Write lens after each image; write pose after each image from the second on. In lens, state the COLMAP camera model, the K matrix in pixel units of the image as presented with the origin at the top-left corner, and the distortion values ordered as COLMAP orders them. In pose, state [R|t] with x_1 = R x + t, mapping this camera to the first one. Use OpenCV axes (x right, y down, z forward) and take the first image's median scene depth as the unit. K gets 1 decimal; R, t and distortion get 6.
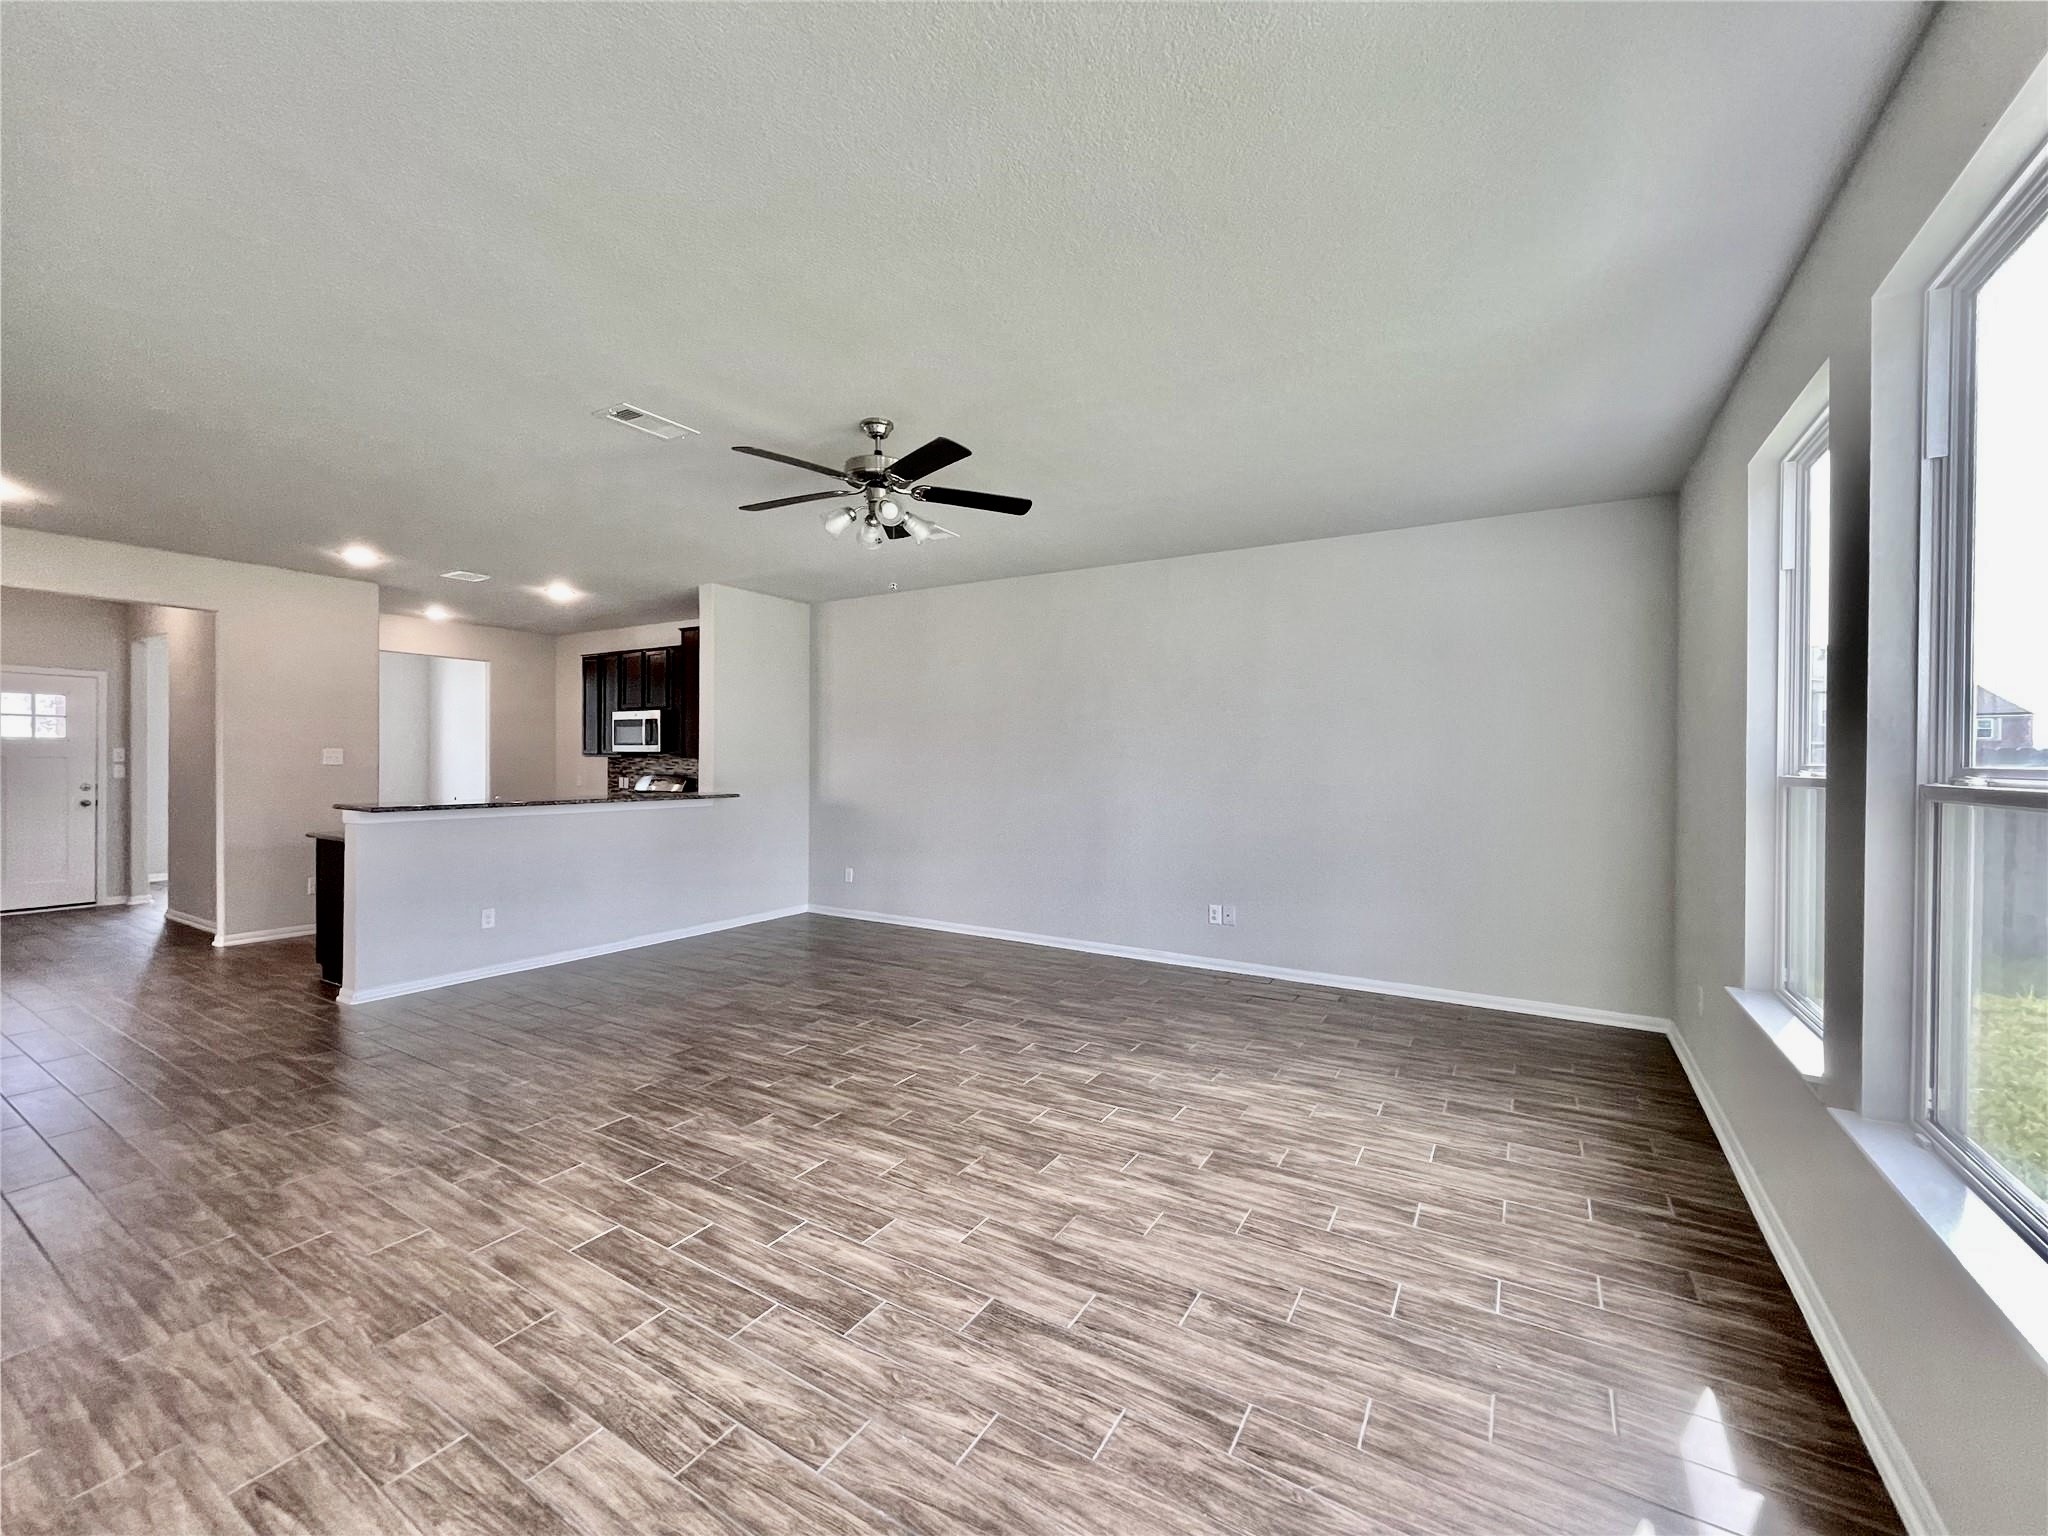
lens RADIAL K [[846.3, 0, 1036.8], [0, 846.3, 768.1], [0, 0, 1]] dist [-0.007691, 0.004567]
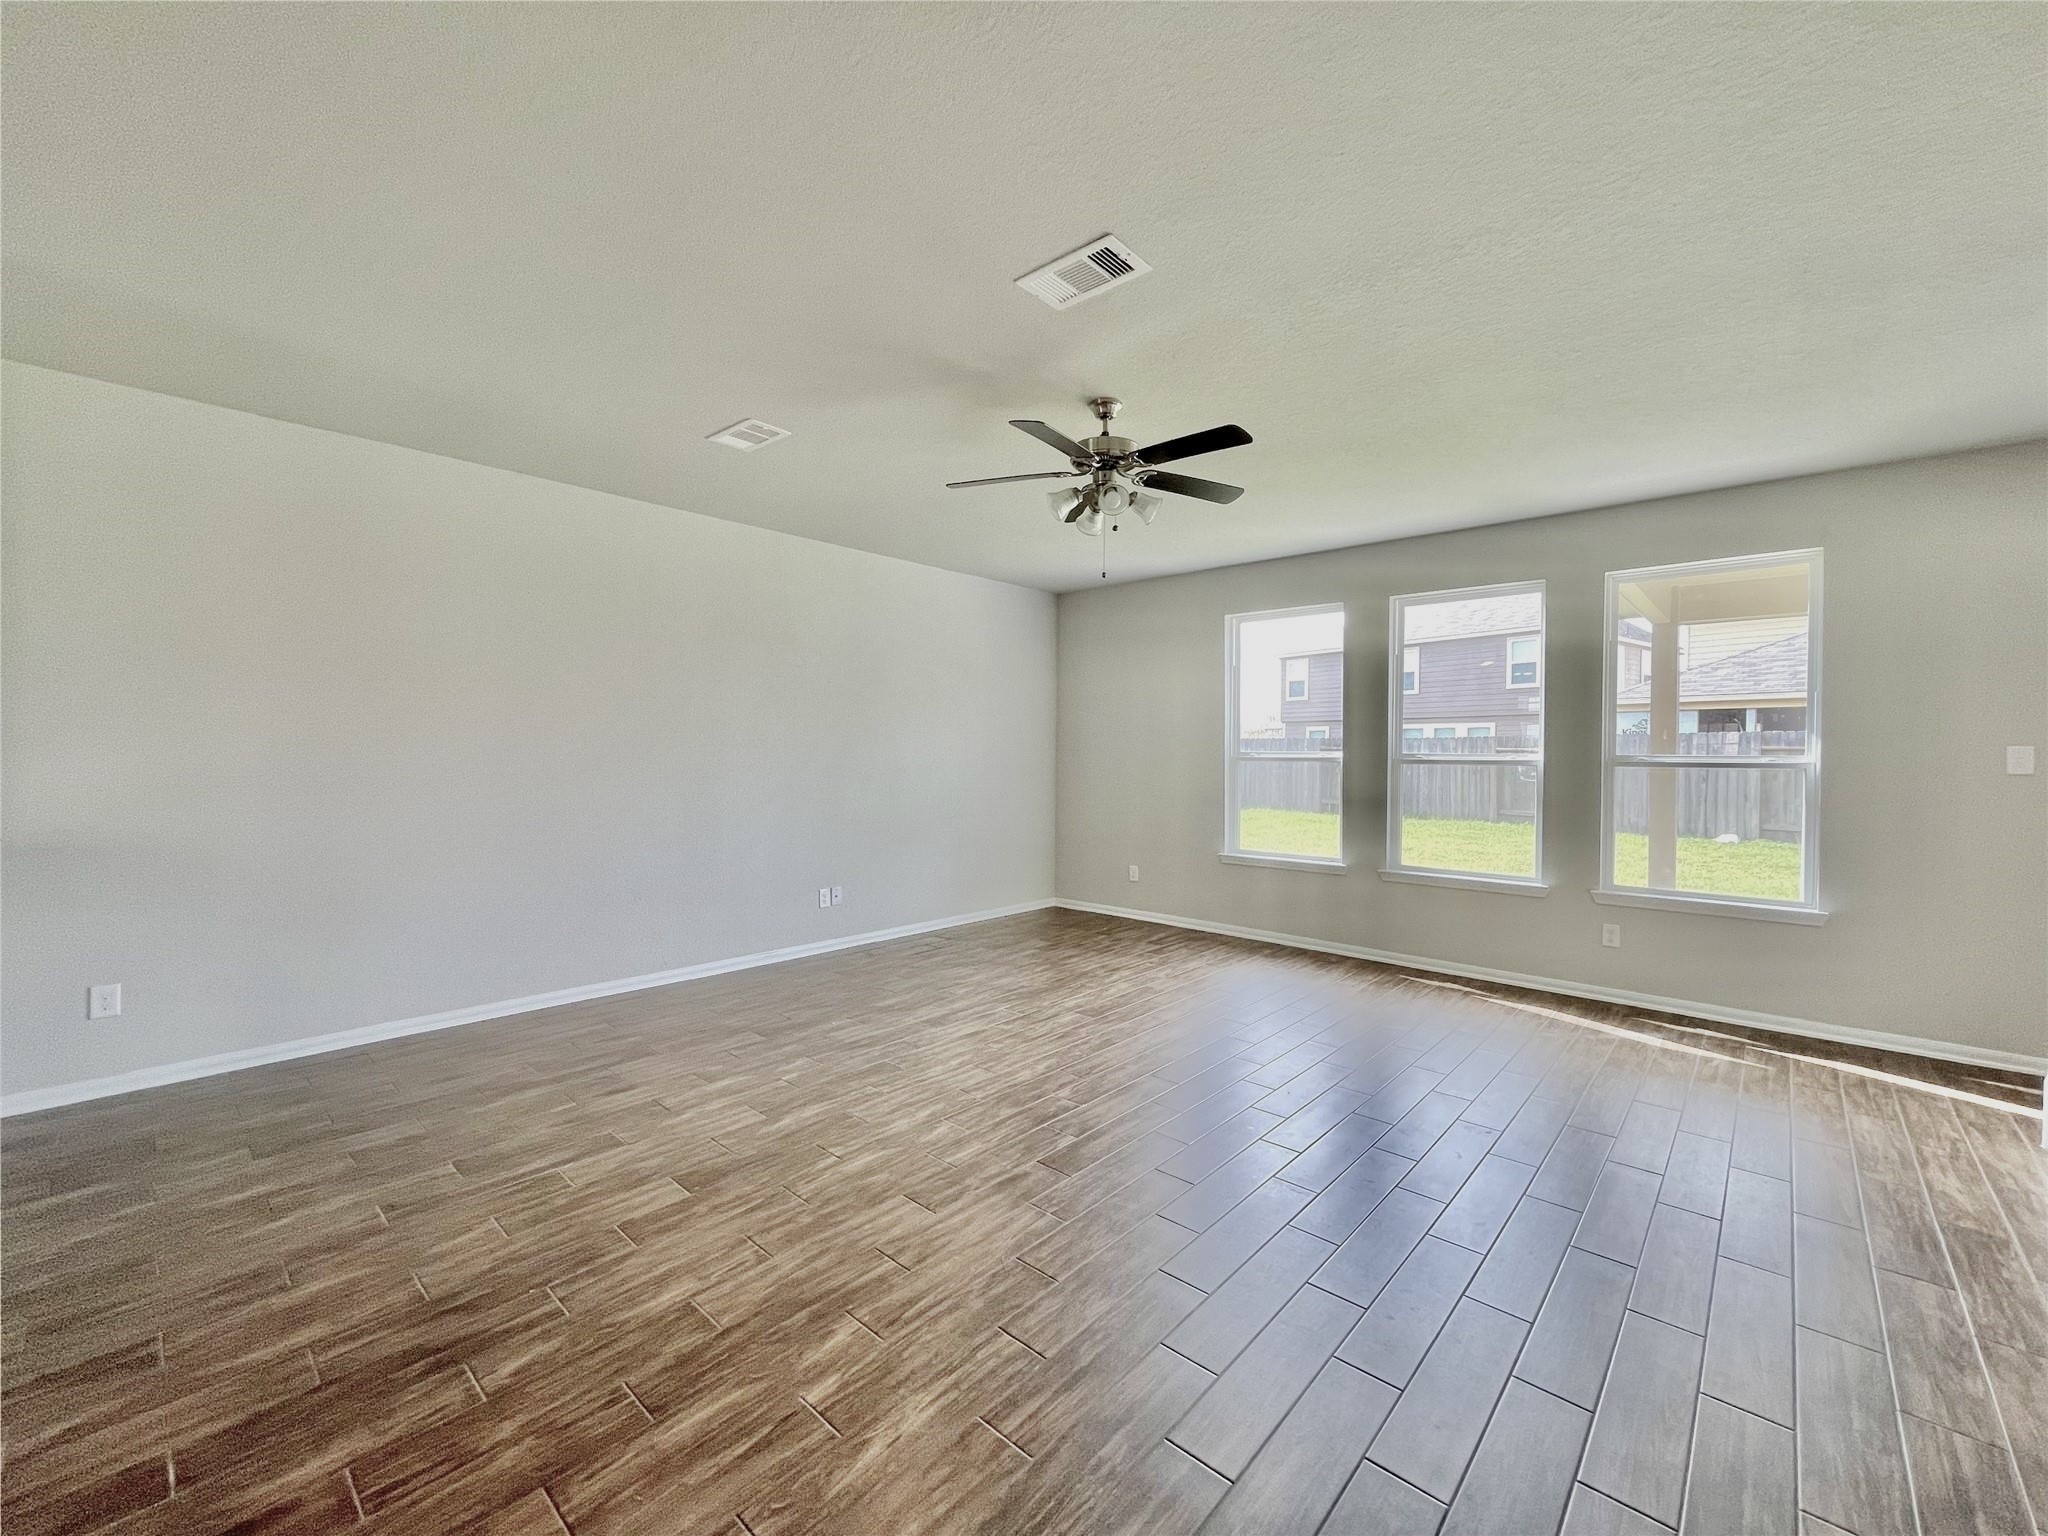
lens RADIAL K [[835.0, 0, 1025.3], [0, 835.0, 764.6], [0, 0, 1]] dist [-0.003534, 0.004535]
pose [[0.195368, -0.021981, 0.980484, -0.954389], [0.006641, 0.999756, 0.021090, -0.009438], [-0.980708, 0.002391, 0.195466, 0.745878]]
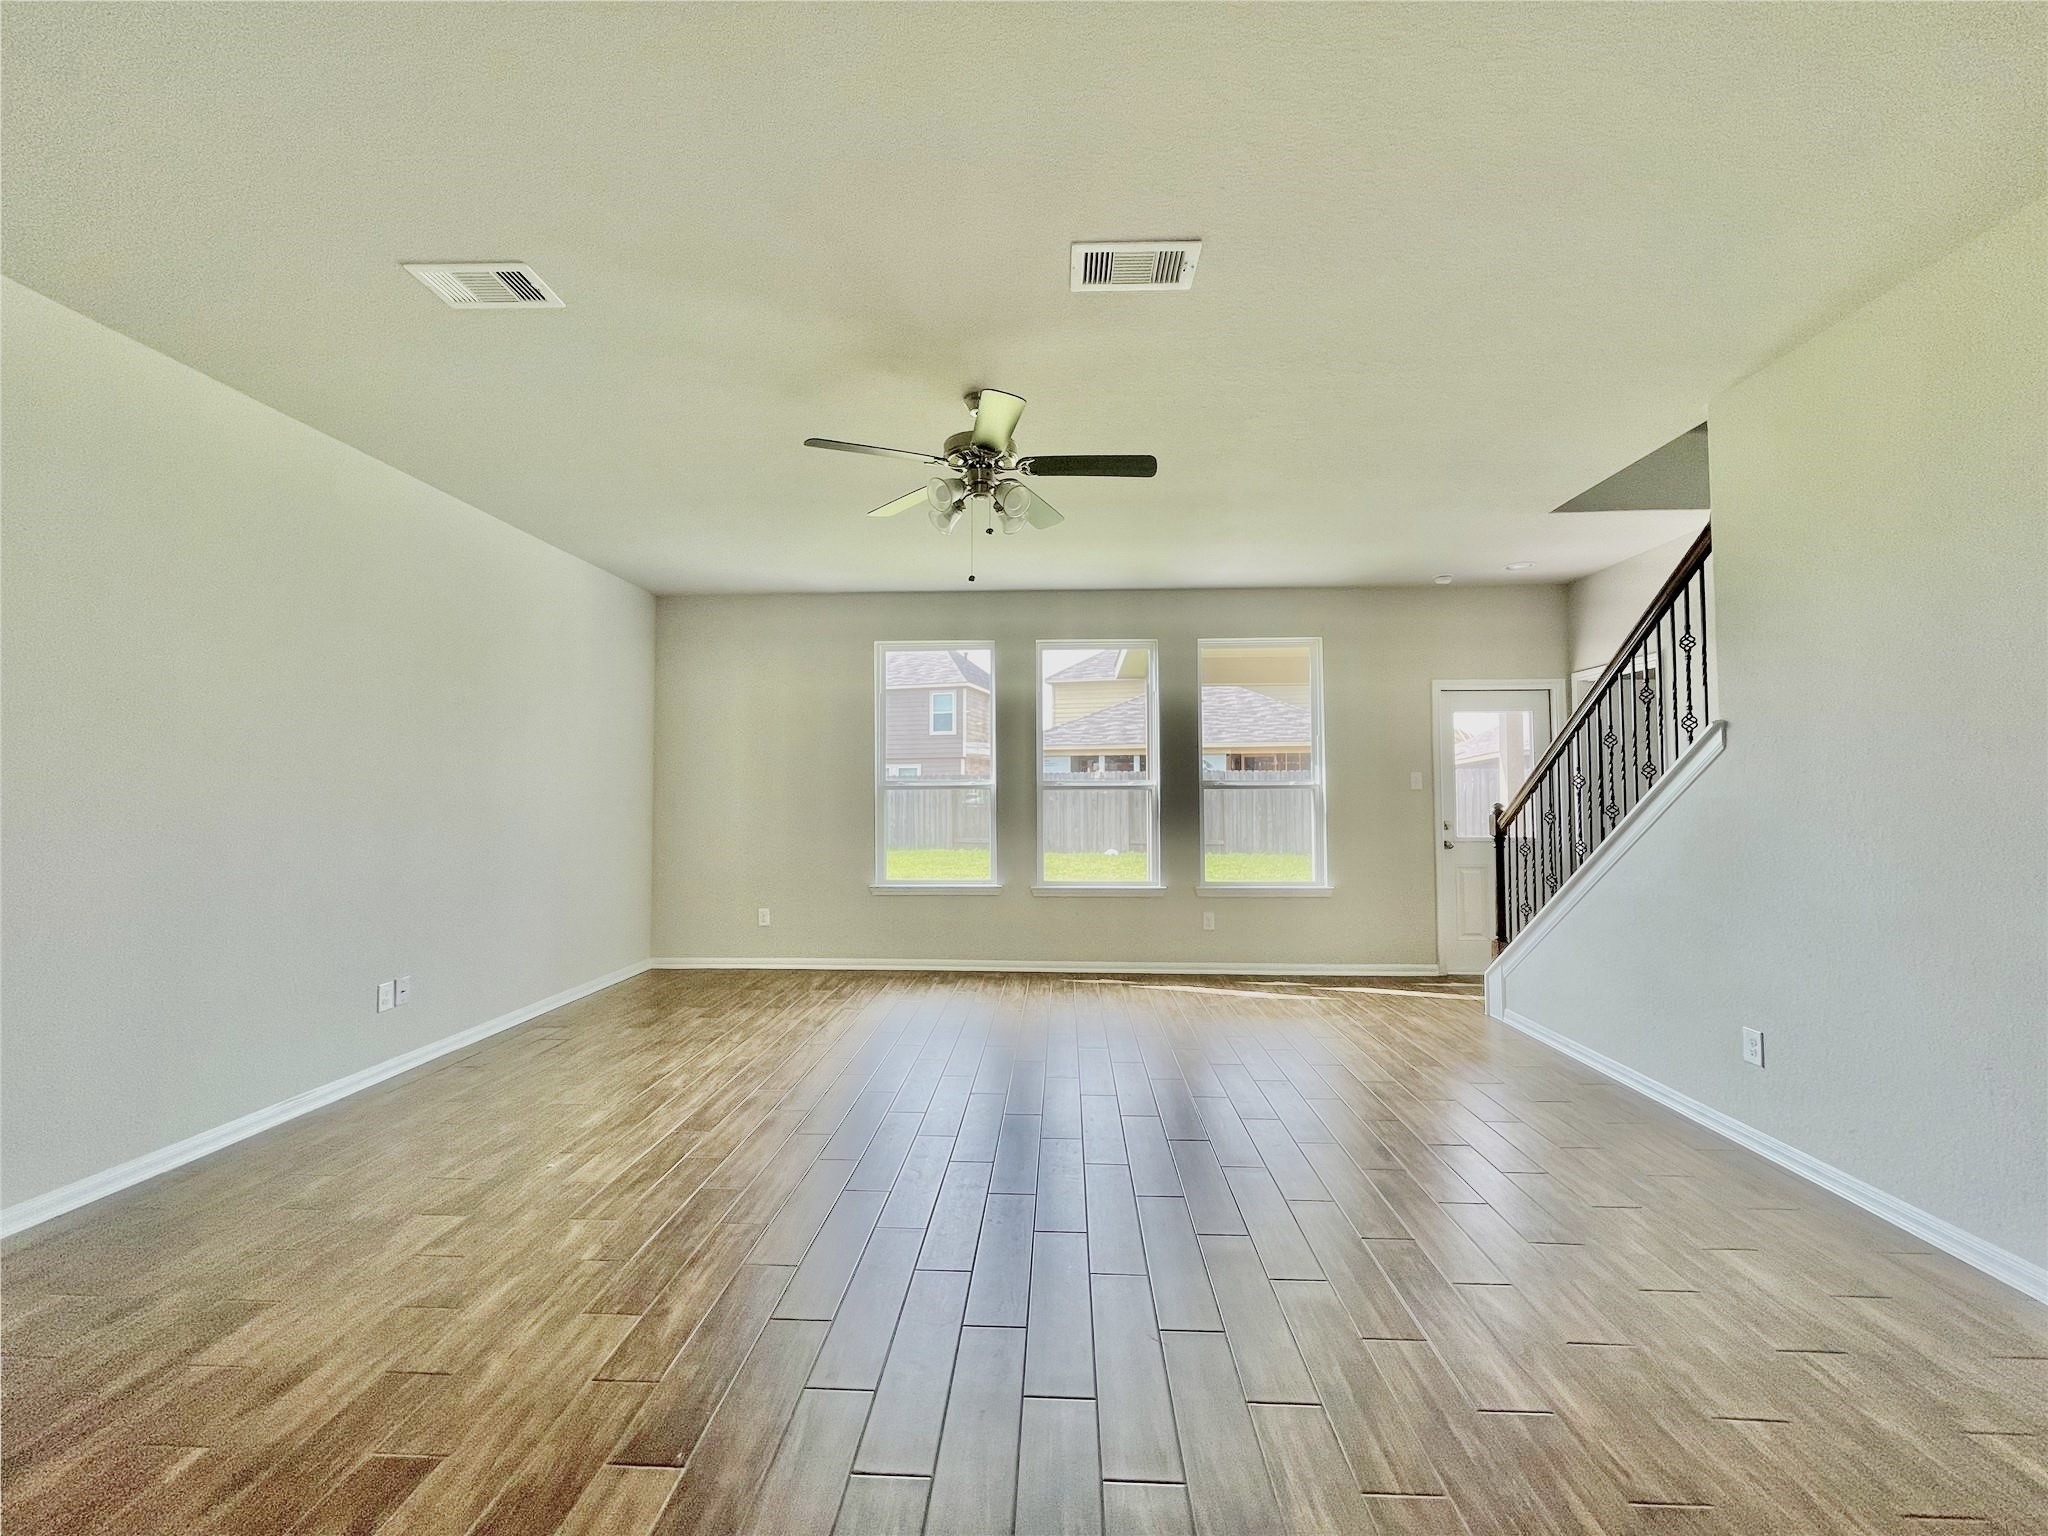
lens RADIAL K [[835.0, 0, 1025.3], [0, 835.0, 764.6], [0, 0, 1]] dist [-0.003534, 0.004535]
pose [[-0.474204, 0.024935, 0.880062, -0.824034], [0.009857, 0.999687, -0.023013, 0.010076], [-0.880360, -0.002238, -0.474302, 1.143427]]
